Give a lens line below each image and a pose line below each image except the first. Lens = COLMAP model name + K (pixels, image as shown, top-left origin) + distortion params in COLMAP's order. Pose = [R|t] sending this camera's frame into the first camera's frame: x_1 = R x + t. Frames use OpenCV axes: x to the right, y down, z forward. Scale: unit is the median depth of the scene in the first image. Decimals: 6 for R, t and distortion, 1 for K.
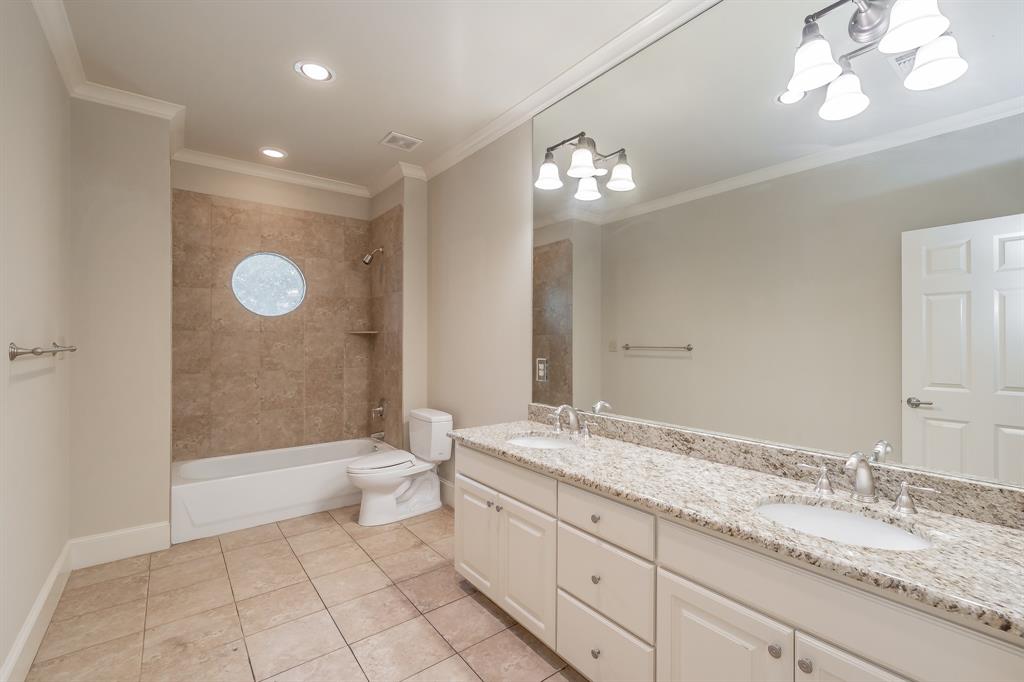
lens RADIAL K [[451.6, 0, 542.3], [0, 451.6, 334.5], [0, 0, 1]] dist [0.000980, 0.000306]
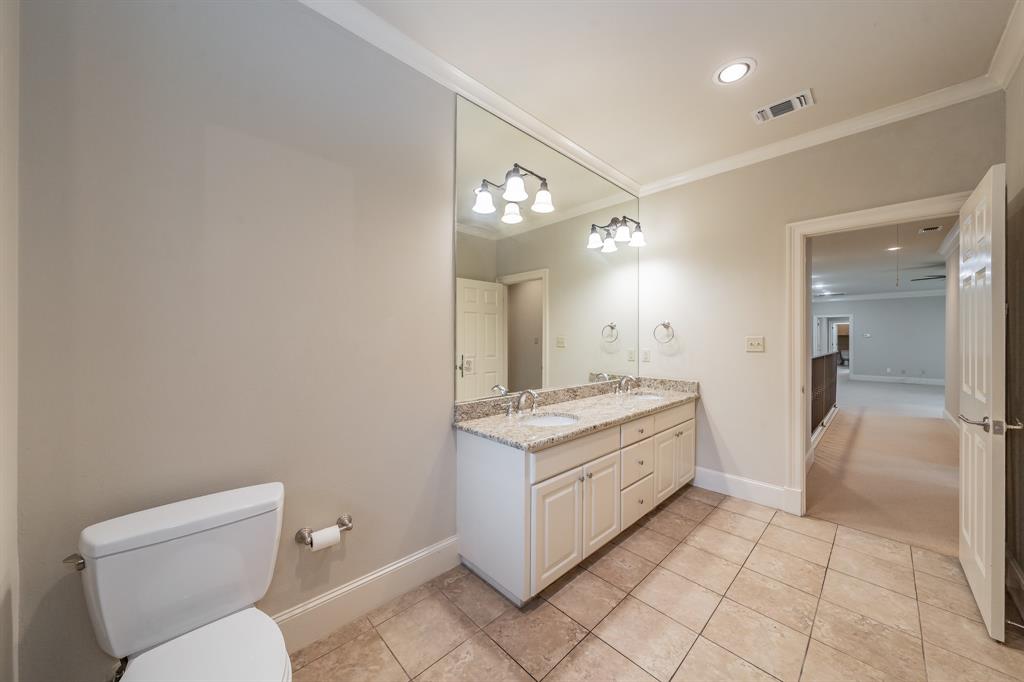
lens RADIAL K [[361.0, 0, 508.3], [0, 361.0, 336.1], [0, 0, 1]] dist [-0.002077, -0.000211]
pose [[-0.069902, 0.001284, 0.997553, -1.030957], [-0.011479, 0.999932, -0.002092, 0.016498], [-0.997488, -0.011598, -0.069882, 1.273573]]
